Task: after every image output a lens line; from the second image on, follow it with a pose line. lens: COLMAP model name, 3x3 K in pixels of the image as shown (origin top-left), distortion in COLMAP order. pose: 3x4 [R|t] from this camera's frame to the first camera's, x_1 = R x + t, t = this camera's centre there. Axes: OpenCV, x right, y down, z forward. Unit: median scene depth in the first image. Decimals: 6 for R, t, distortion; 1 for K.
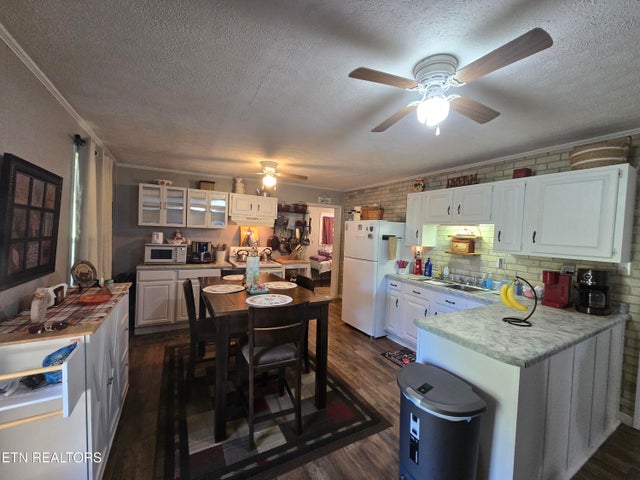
lens RADIAL K [[259.5, 0, 321.0], [0, 259.5, 240.2], [0, 0, 1]] dist [-0.001374, -0.000178]
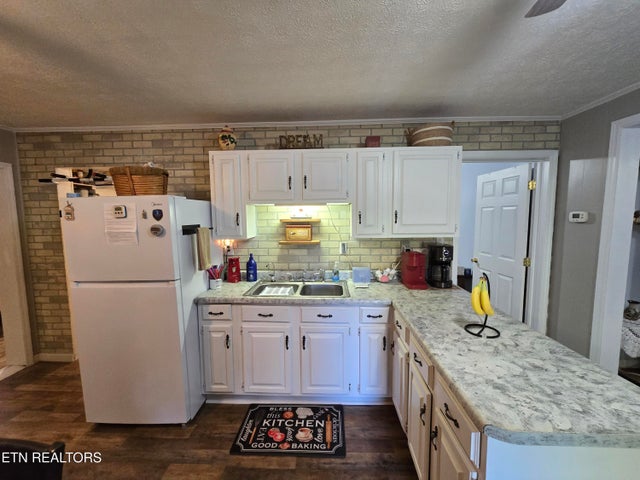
lens RADIAL K [[259.5, 0, 321.0], [0, 259.5, 240.2], [0, 0, 1]] dist [-0.001374, -0.000178]
pose [[0.519890, -0.128164, 0.844564, -0.055787], [0.060128, 0.991719, 0.113482, -0.034646], [-0.852115, -0.008216, 0.523291, 0.519217]]
